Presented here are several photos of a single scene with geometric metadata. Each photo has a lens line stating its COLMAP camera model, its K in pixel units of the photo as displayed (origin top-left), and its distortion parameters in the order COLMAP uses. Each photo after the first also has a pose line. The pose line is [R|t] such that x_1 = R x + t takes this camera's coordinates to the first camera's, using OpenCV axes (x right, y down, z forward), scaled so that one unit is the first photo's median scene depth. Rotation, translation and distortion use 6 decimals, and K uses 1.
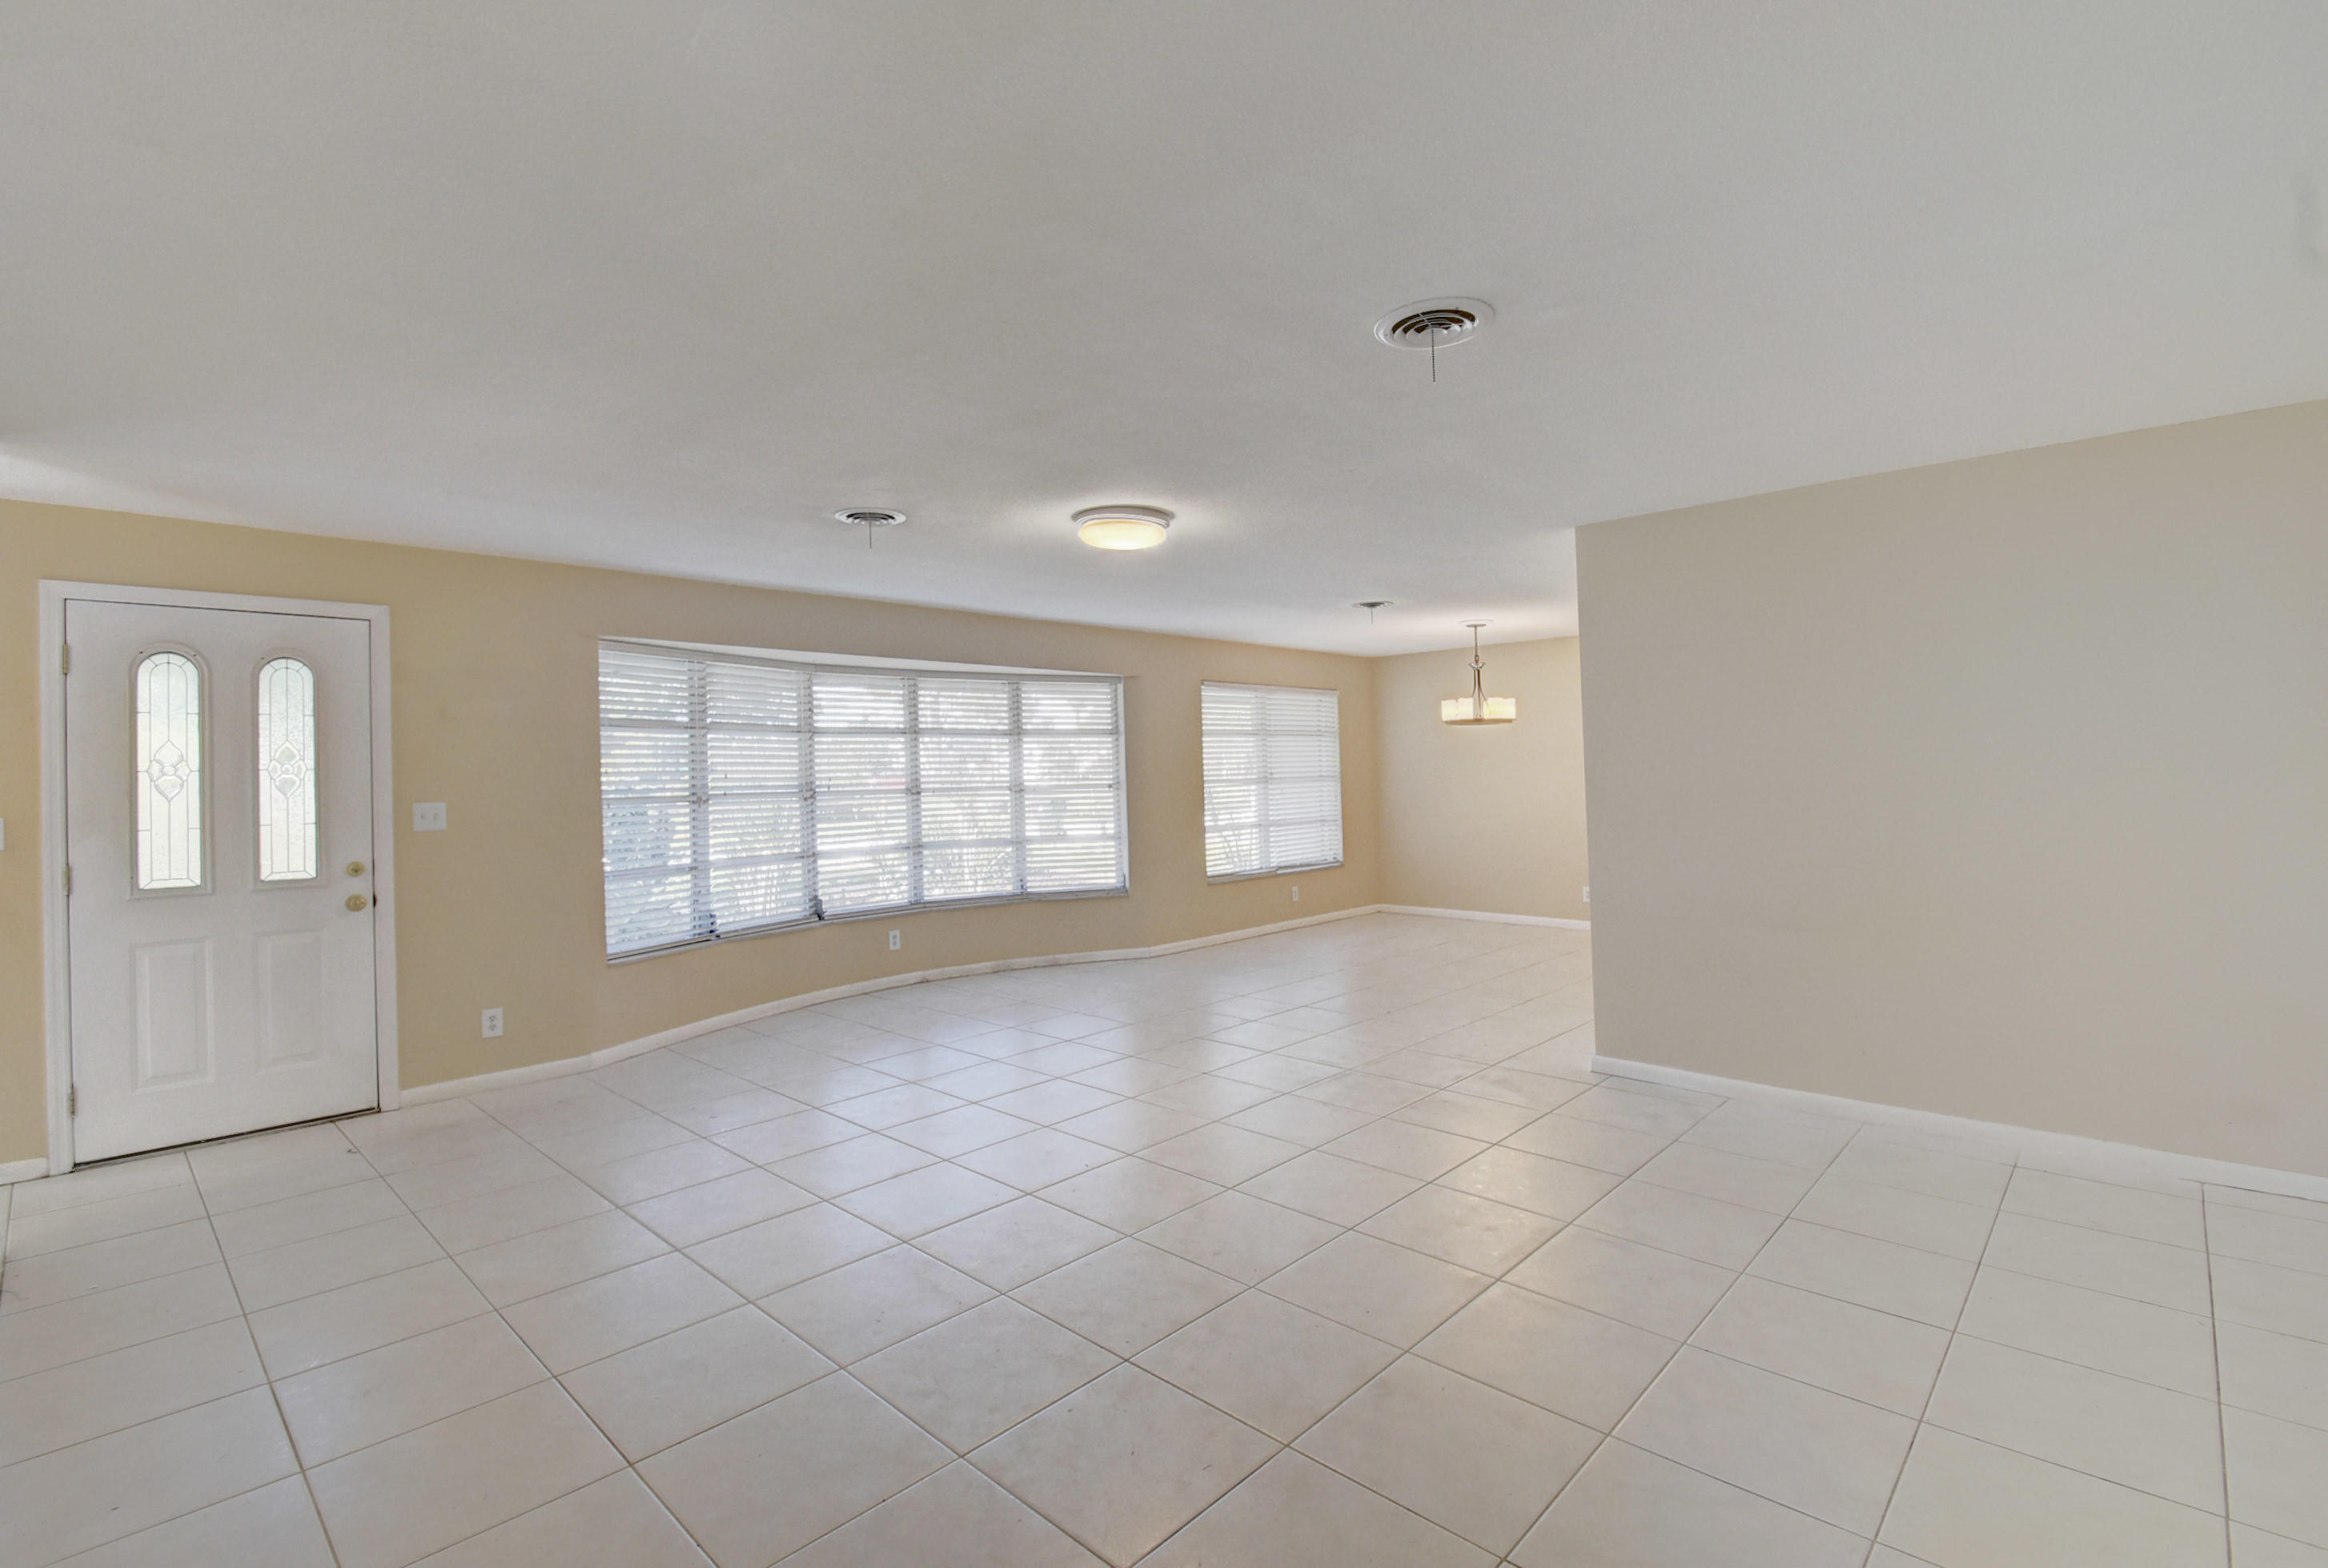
lens RADIAL K [[1053.6, 0, 1162.8], [0, 1053.6, 776.6], [0, 0, 1]] dist [0.000476, -0.010204]
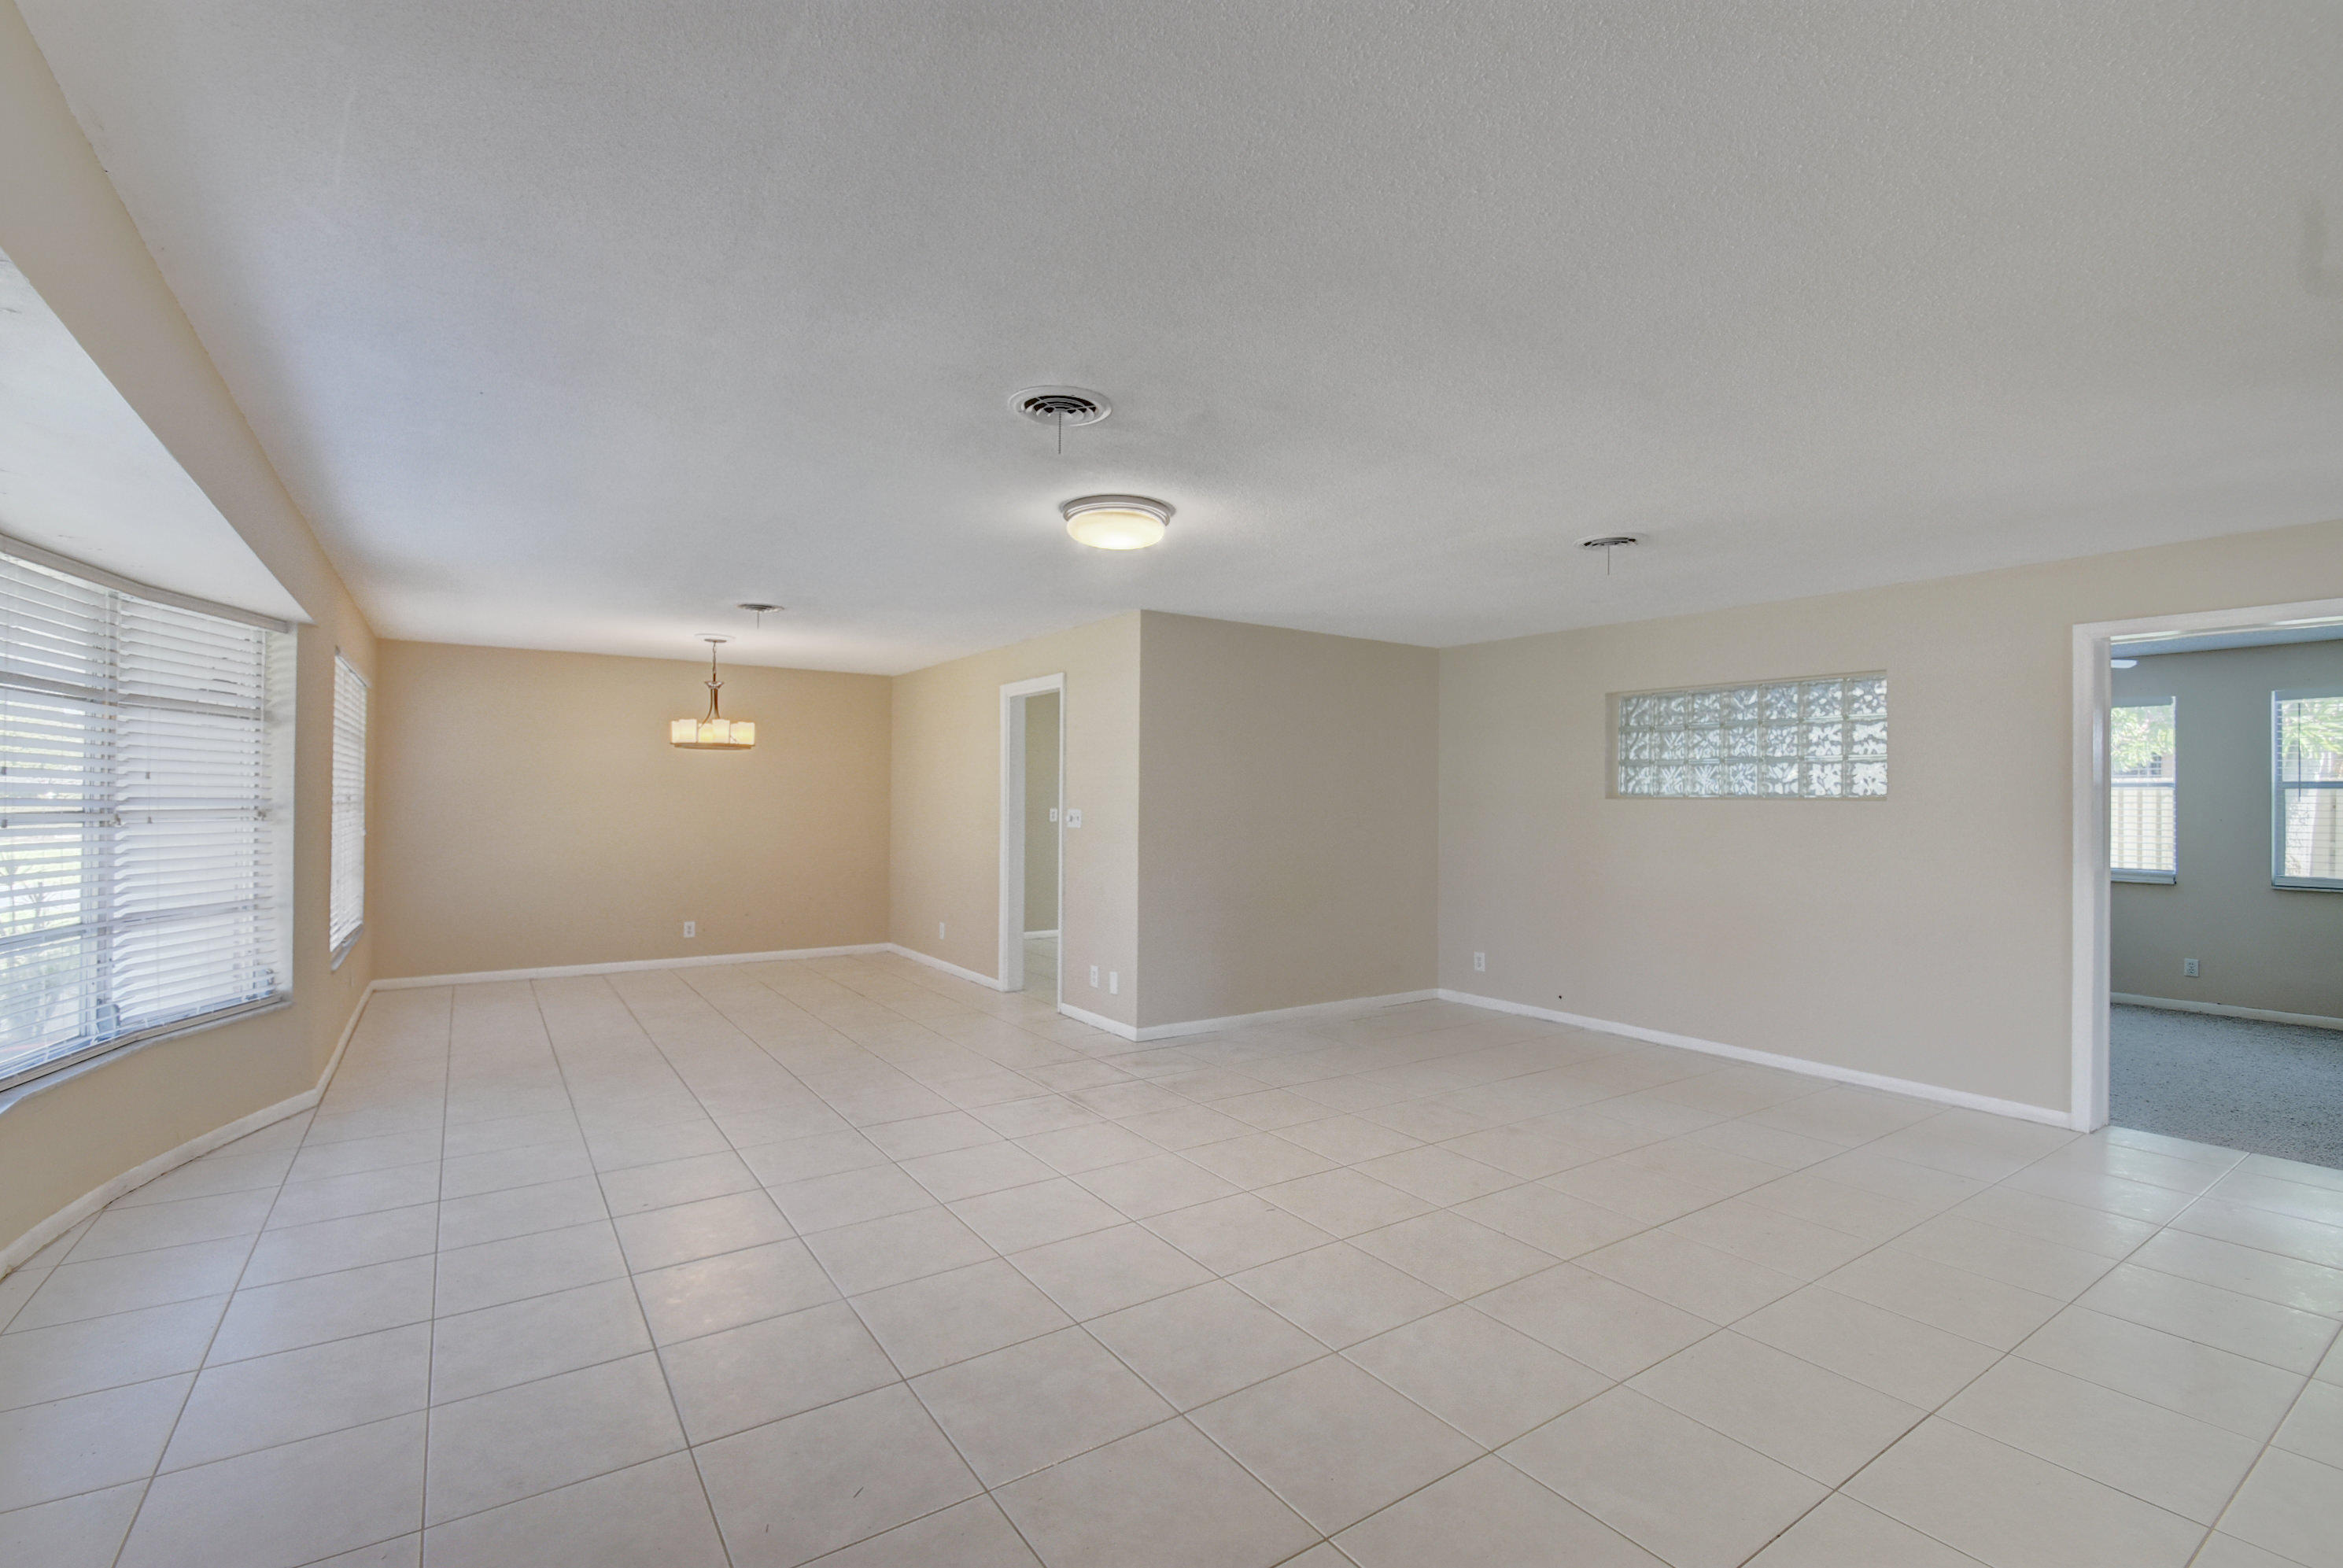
lens RADIAL K [[1044.0, 0, 1160.8], [0, 1044.0, 792.1], [0, 0, 1]] dist [0.022689, -0.000499]
pose [[0.216296, 0.028925, 0.975899, -0.646043], [-0.013015, 0.999558, -0.026741, 0.008942], [-0.976241, -0.006917, 0.216577, 0.549684]]
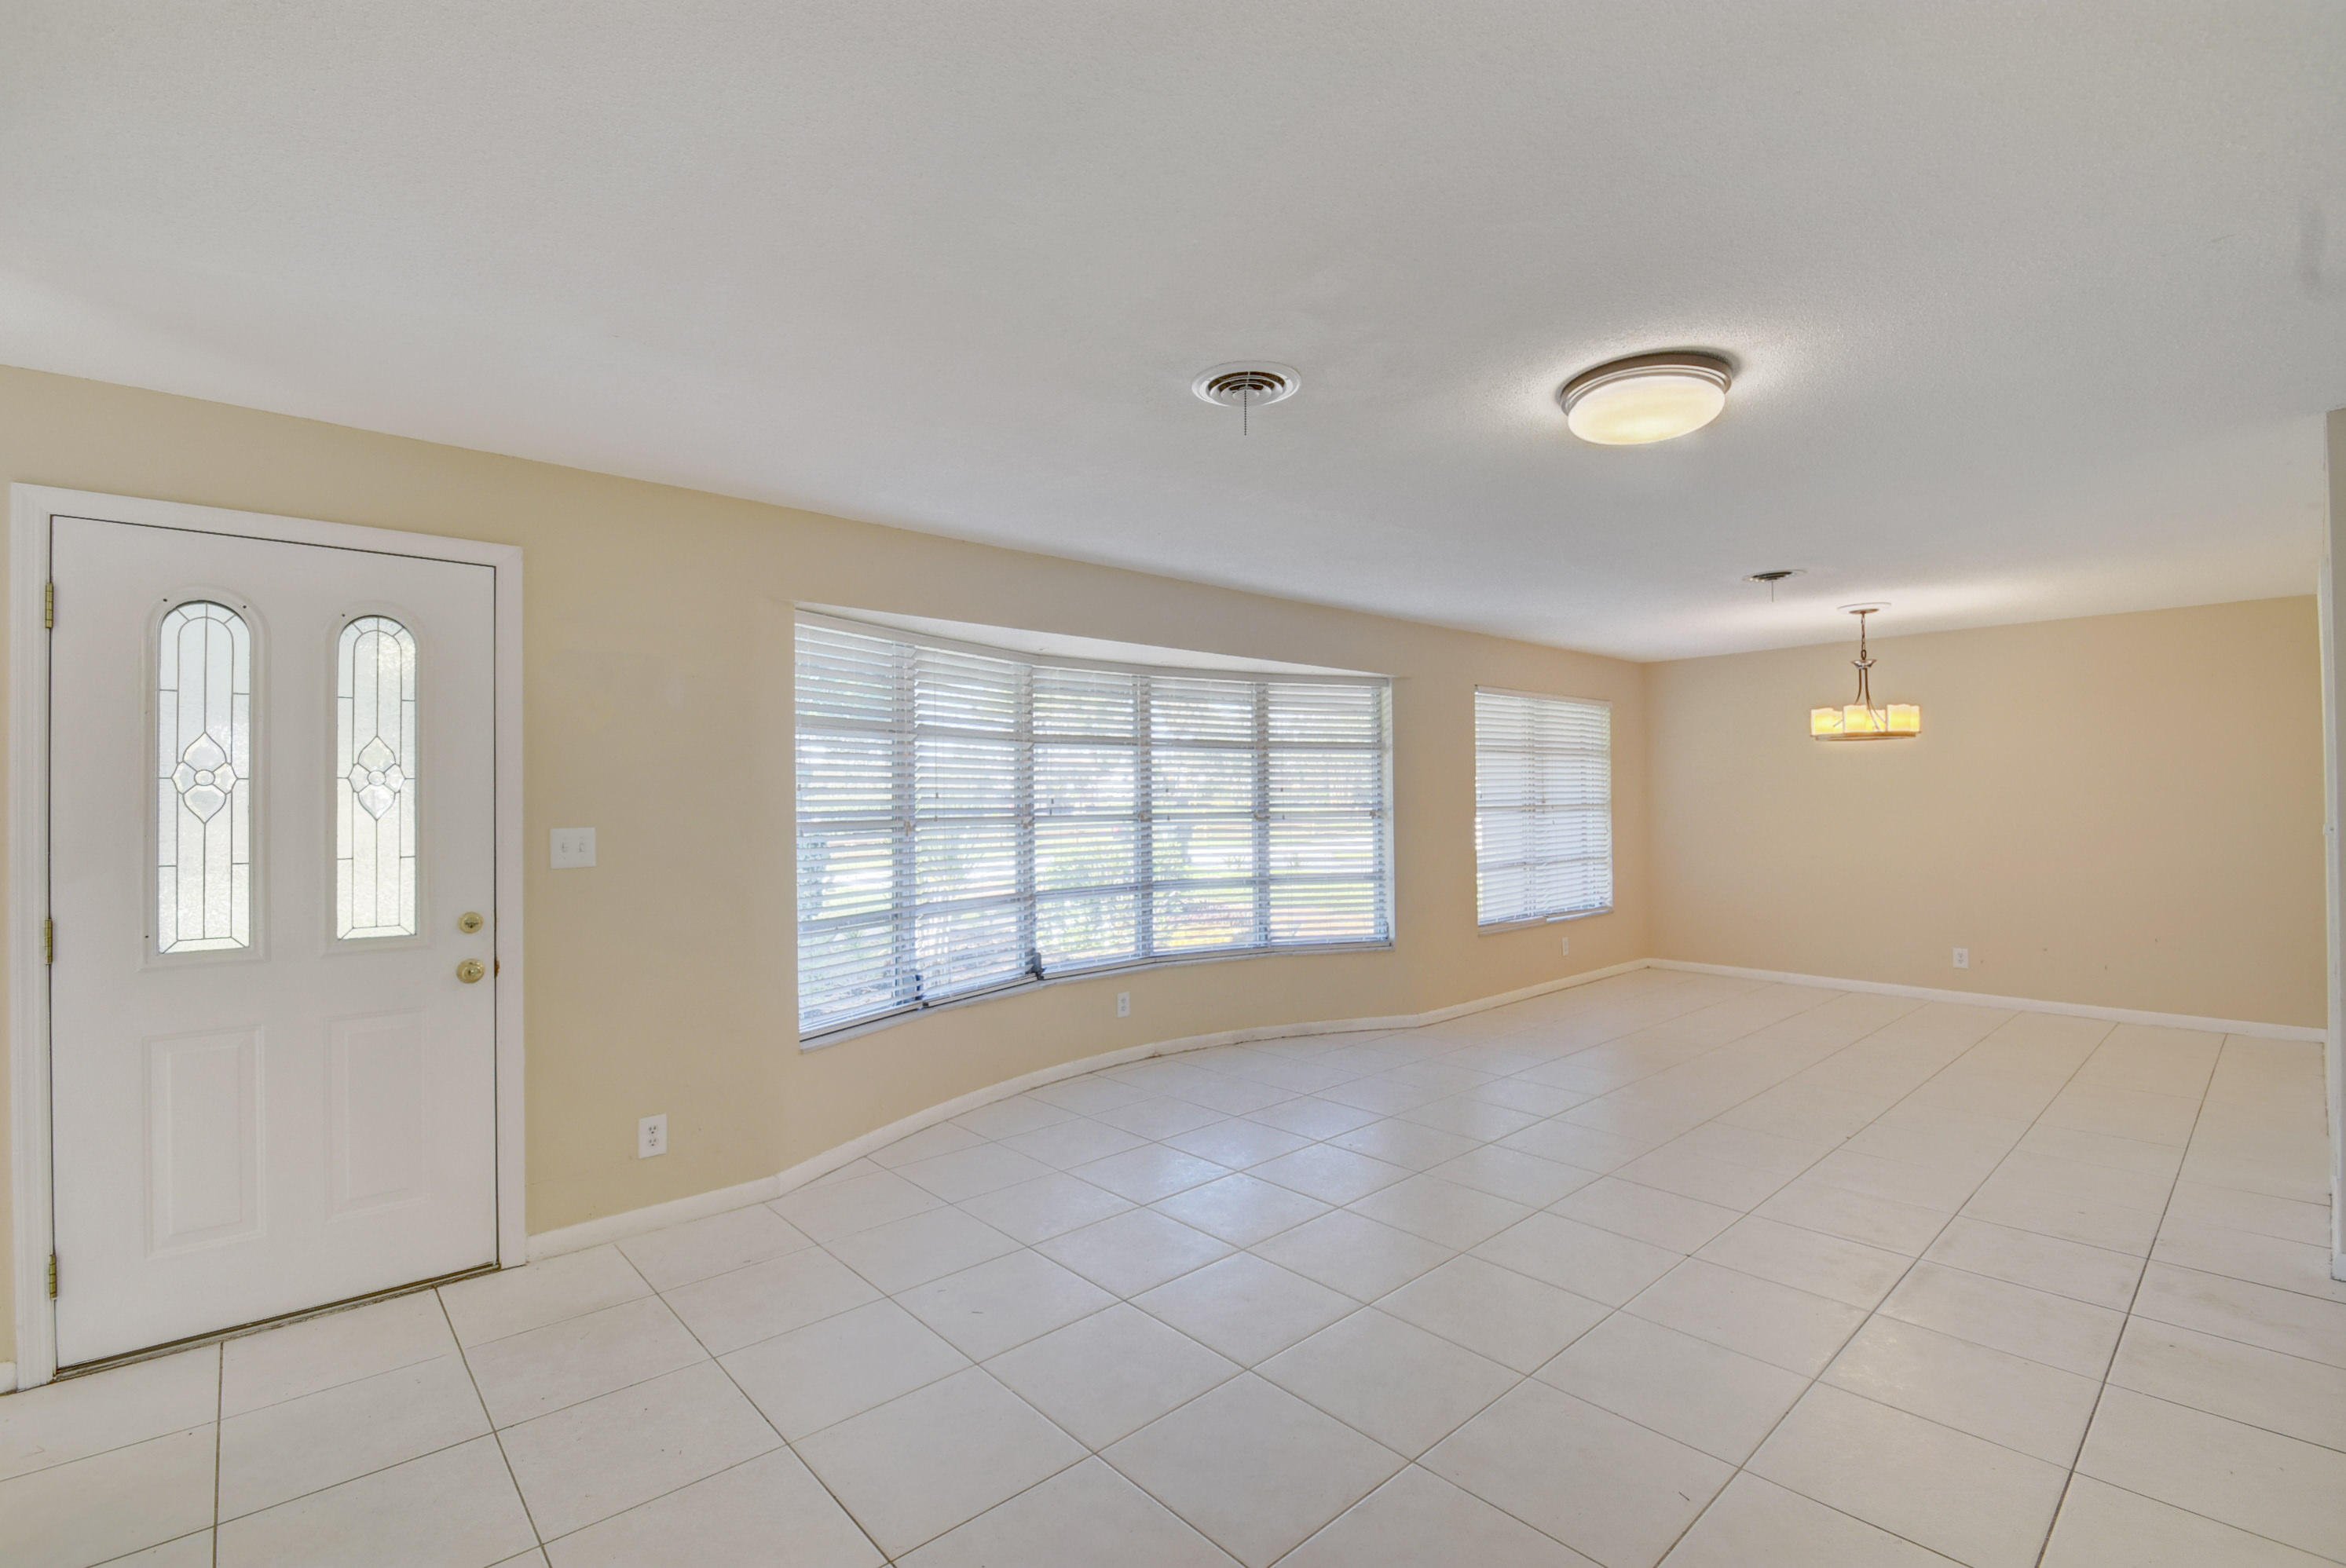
lens RADIAL K [[1036.7, 0, 1165.3], [0, 1036.7, 798.2], [0, 0, 1]] dist [0.002492, -0.009743]
pose [[0.996565, 0.011137, -0.082058, -0.190201], [-0.011414, 0.999931, -0.002907, 0.001892], [0.082020, 0.003834, 0.996623, 0.264061]]
